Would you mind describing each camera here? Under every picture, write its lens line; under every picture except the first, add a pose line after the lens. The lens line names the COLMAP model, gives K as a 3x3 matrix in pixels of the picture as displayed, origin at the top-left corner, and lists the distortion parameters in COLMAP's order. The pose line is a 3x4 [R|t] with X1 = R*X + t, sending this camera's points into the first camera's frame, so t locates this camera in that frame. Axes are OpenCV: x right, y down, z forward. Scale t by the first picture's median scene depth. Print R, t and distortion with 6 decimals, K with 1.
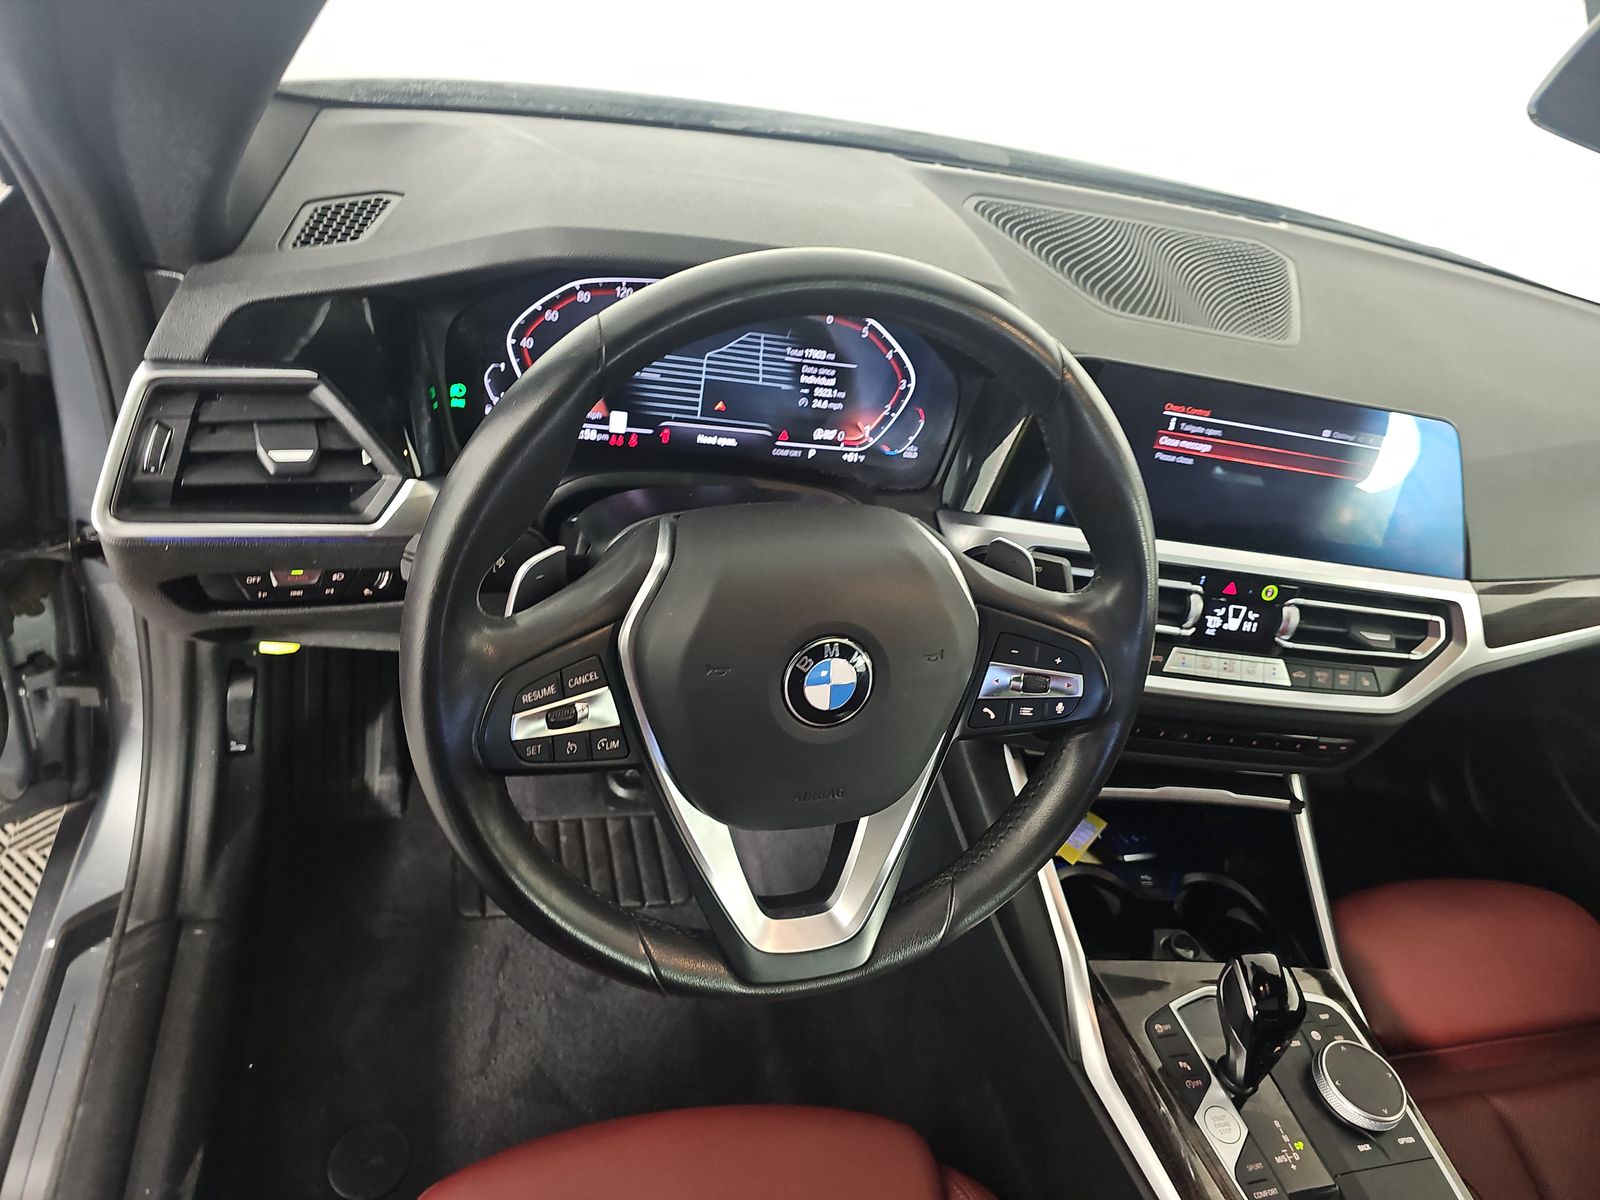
lens RADIAL K [[1066.4, 0, 800.0], [0, 1066.4, 600.0], [0, 0, 1]] dist [0.070214, -0.000835]
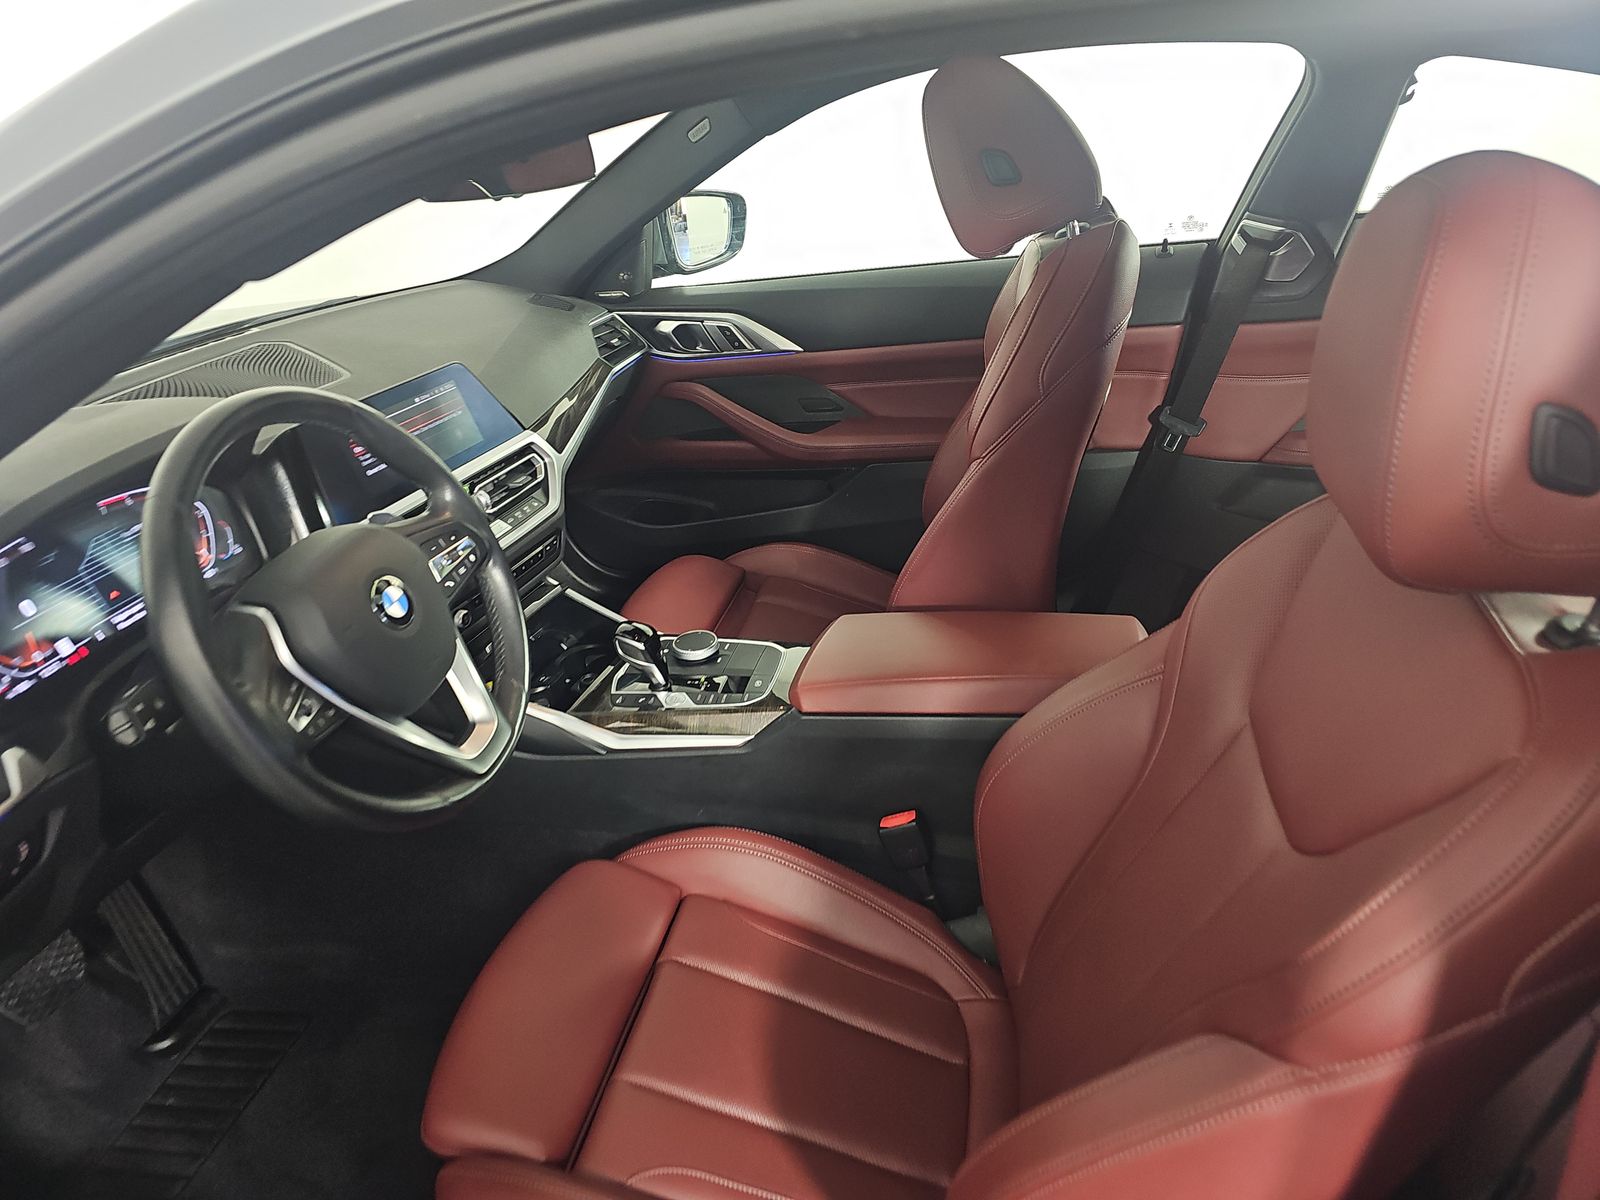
lens RADIAL K [[1050.5, 0, 799.5], [0, 1050.5, 618.4], [0, 0, 1]] dist [0.048953, -0.003888]
pose [[0.418664, -0.631494, 0.652637, -0.529707], [0.668684, 0.700625, 0.248969, 0.068373], [-0.614477, 0.332174, 0.715597, -0.412346]]
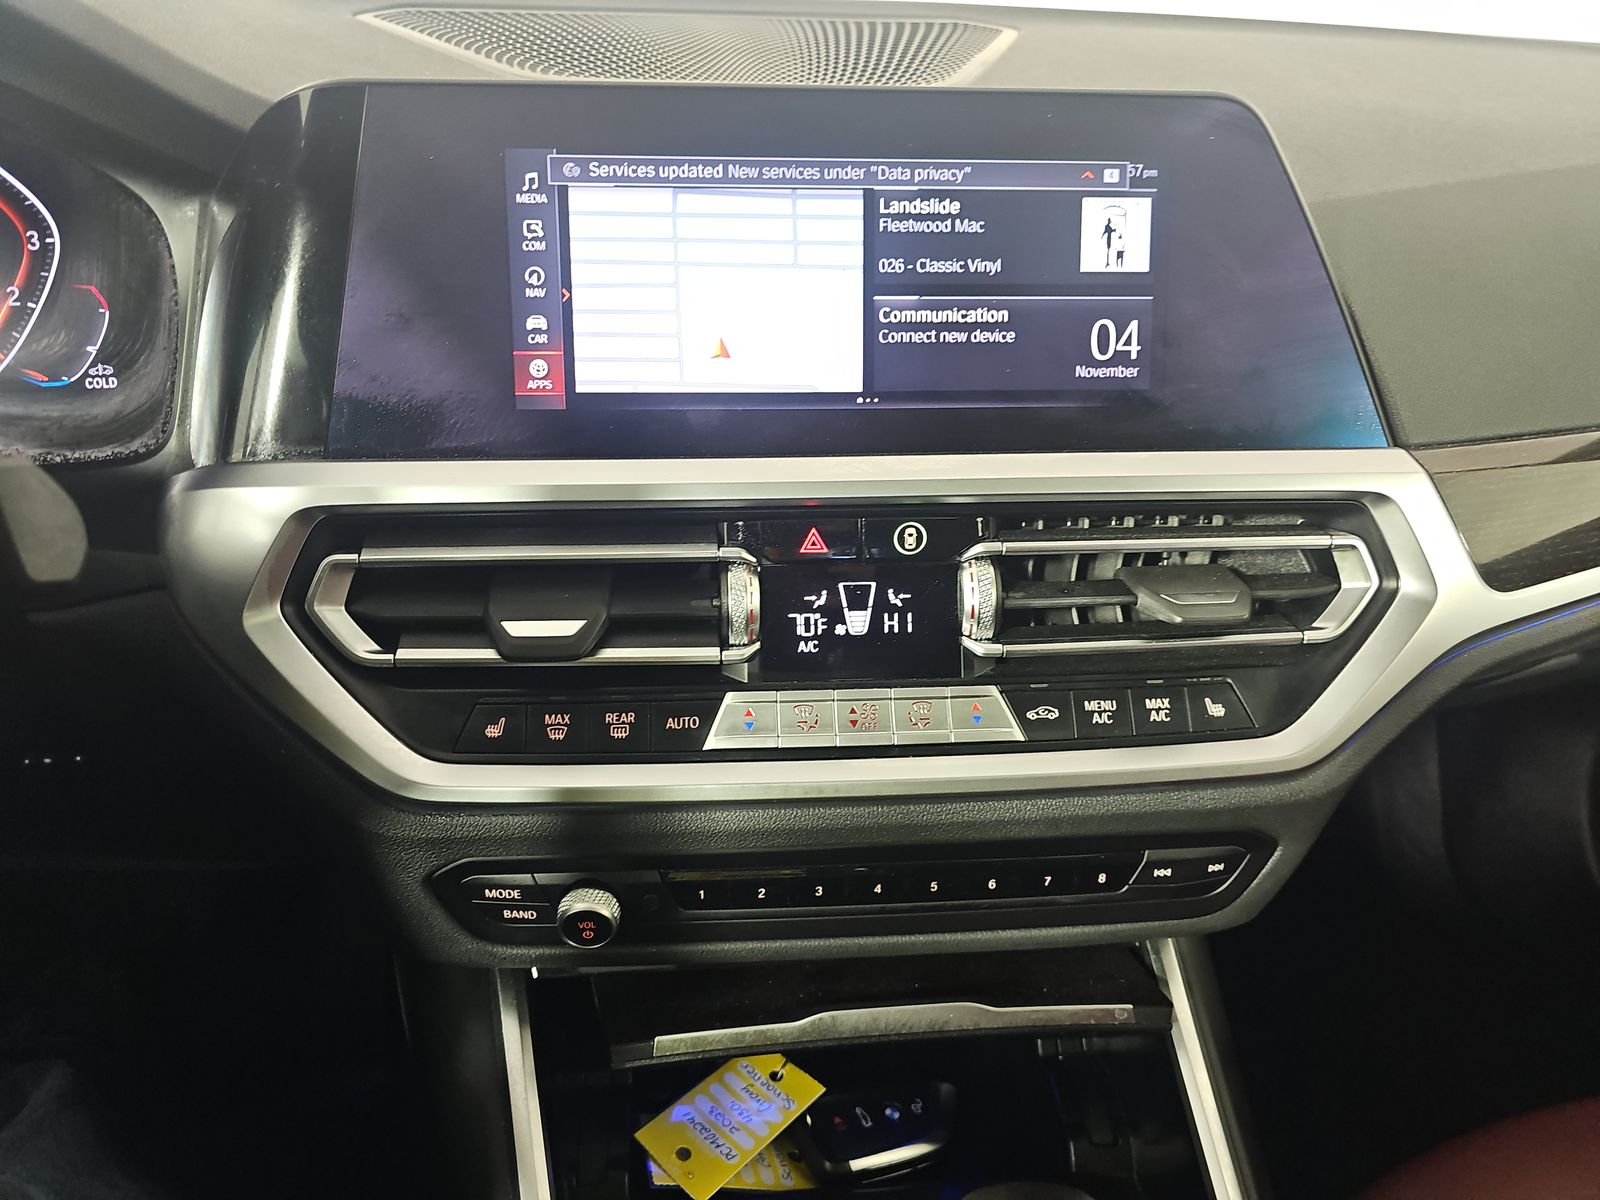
lens RADIAL K [[1066.4, 0, 800.0], [0, 1066.4, 600.0], [0, 0, 1]] dist [0.070214, -0.000835]
pose [[0.974088, -0.173095, -0.145571, 0.445237], [0.146199, 0.972987, -0.178665, 0.089696], [0.172565, 0.152753, 0.973082, 0.558603]]
